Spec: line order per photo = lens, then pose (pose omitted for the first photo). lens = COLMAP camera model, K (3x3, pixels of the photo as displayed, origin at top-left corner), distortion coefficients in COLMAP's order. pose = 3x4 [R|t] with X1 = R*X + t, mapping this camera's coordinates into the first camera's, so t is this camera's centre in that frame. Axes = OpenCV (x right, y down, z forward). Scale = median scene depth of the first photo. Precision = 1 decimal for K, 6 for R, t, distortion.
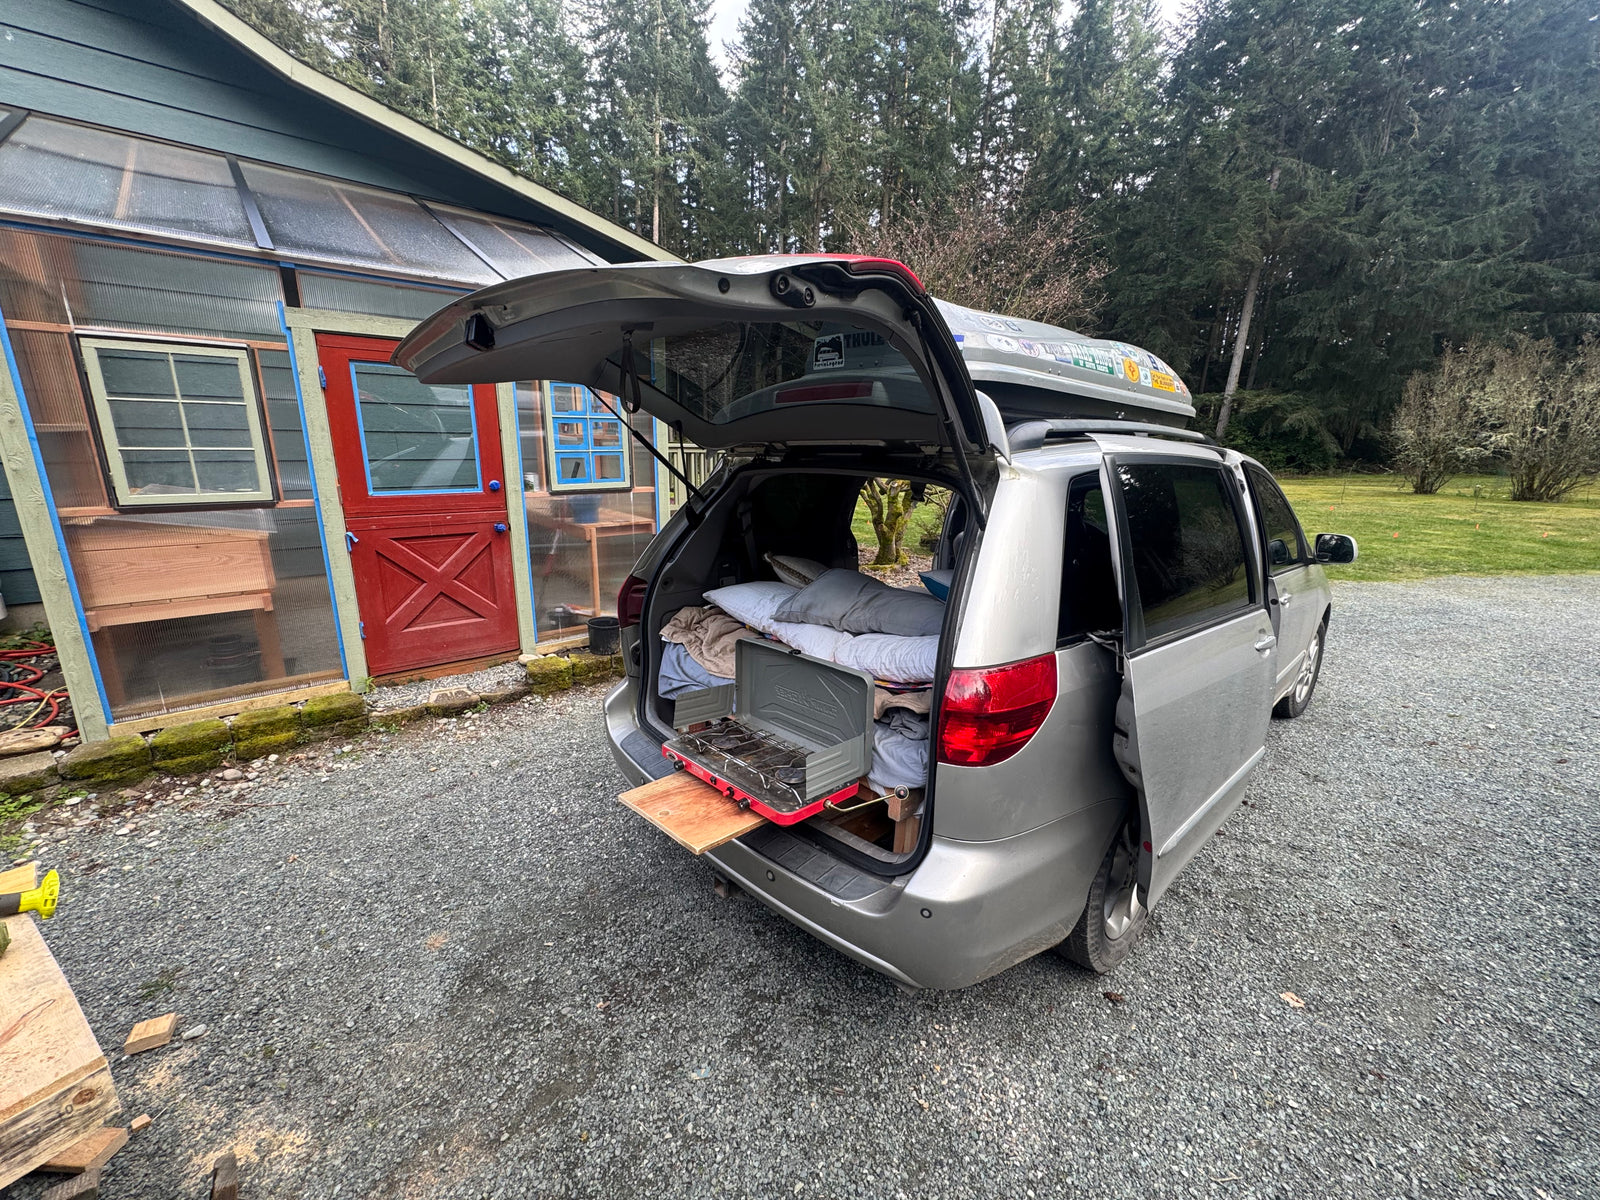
lens RADIAL K [[634.3, 0, 800.0], [0, 634.3, 600.0], [0, 0, 1]] dist [-0.000877, -0.000231]
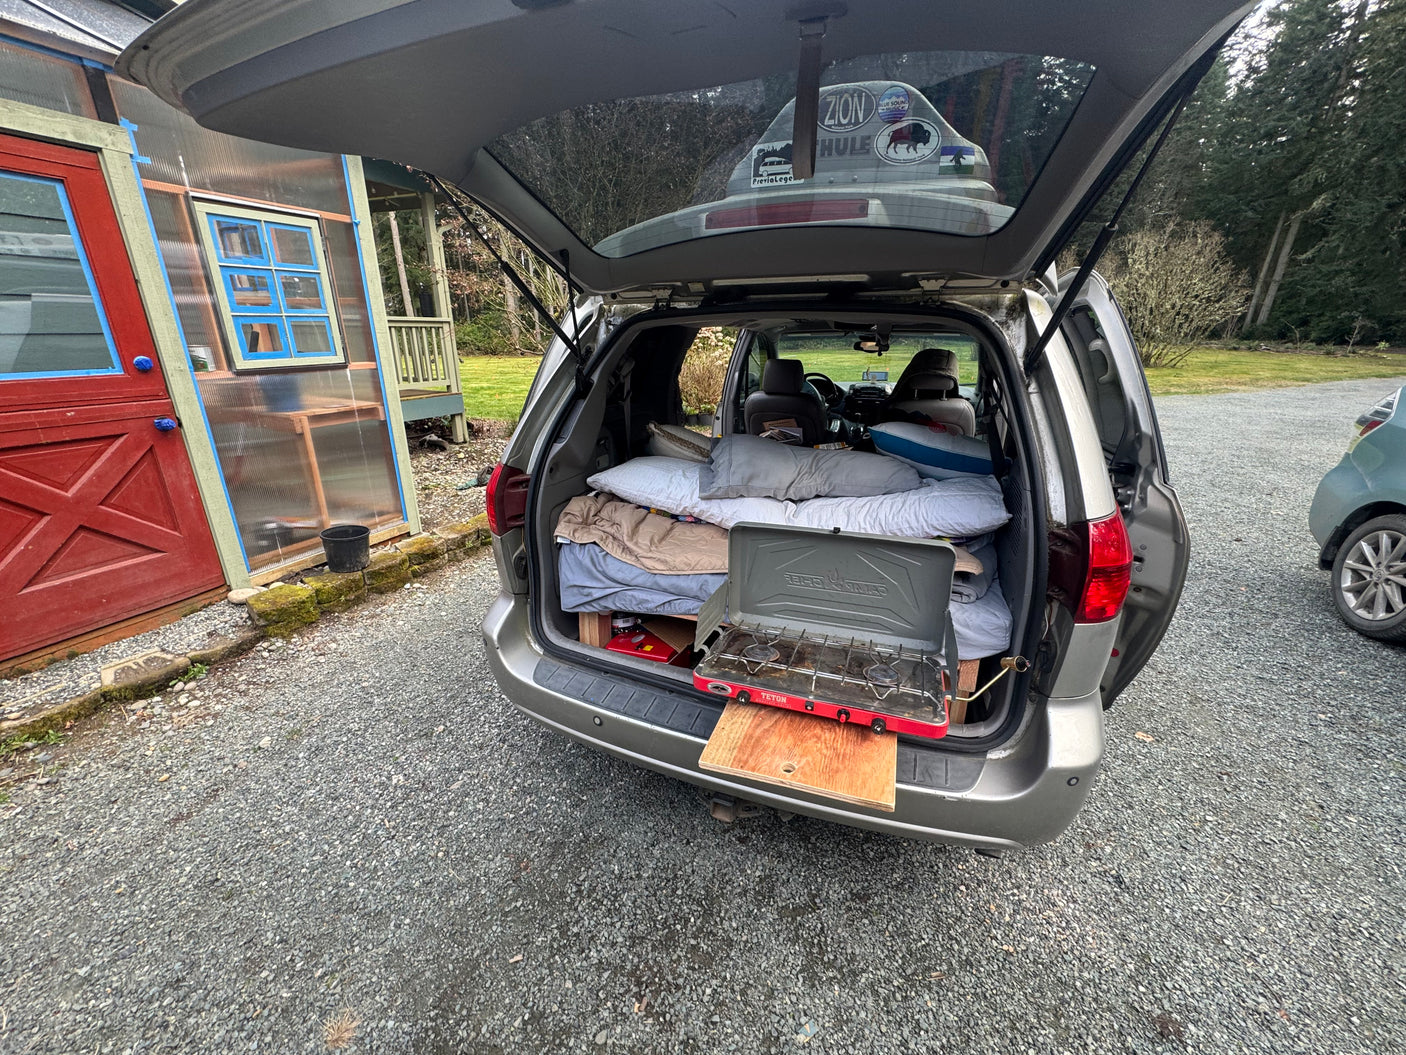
lens RADIAL K [[557.4, 0, 703.0], [0, 557.4, 527.5], [0, 0, 1]] dist [-0.000877, -0.000231]
pose [[0.902592, -0.150525, 0.403324, -0.207700], [0.107284, 0.985969, 0.127886, -0.015512], [-0.416915, -0.072159, 0.906077, 0.182615]]
